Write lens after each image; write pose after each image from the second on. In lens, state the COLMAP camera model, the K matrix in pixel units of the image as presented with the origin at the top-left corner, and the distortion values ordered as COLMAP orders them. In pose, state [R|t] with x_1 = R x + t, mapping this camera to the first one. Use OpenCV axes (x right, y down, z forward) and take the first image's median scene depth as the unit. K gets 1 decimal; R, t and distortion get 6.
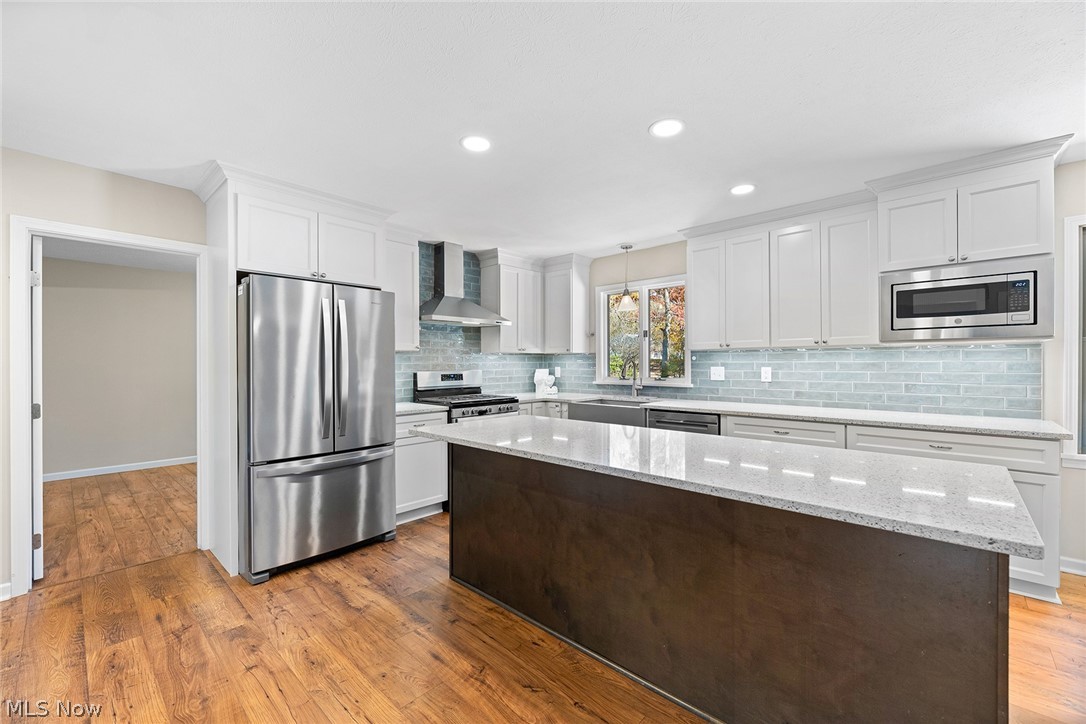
lens RADIAL K [[445.1, 0, 549.6], [0, 445.1, 363.6], [0, 0, 1]] dist [-0.001610, 0.000264]
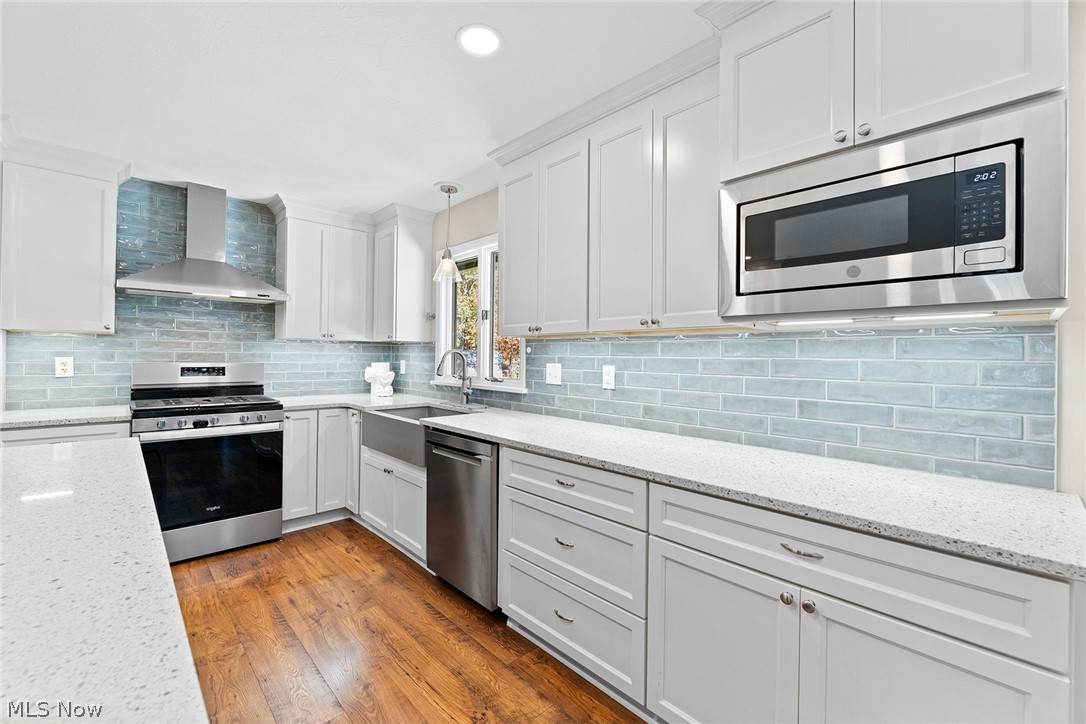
lens RADIAL K [[454.4, 0, 543.9], [0, 454.4, 353.0], [0, 0, 1]] dist [-0.005267, -0.000208]
pose [[0.997034, 0.016734, -0.075120, 0.434554], [-0.017574, 0.999790, -0.010531, -0.000980], [0.074928, 0.011820, 0.997119, 0.349825]]
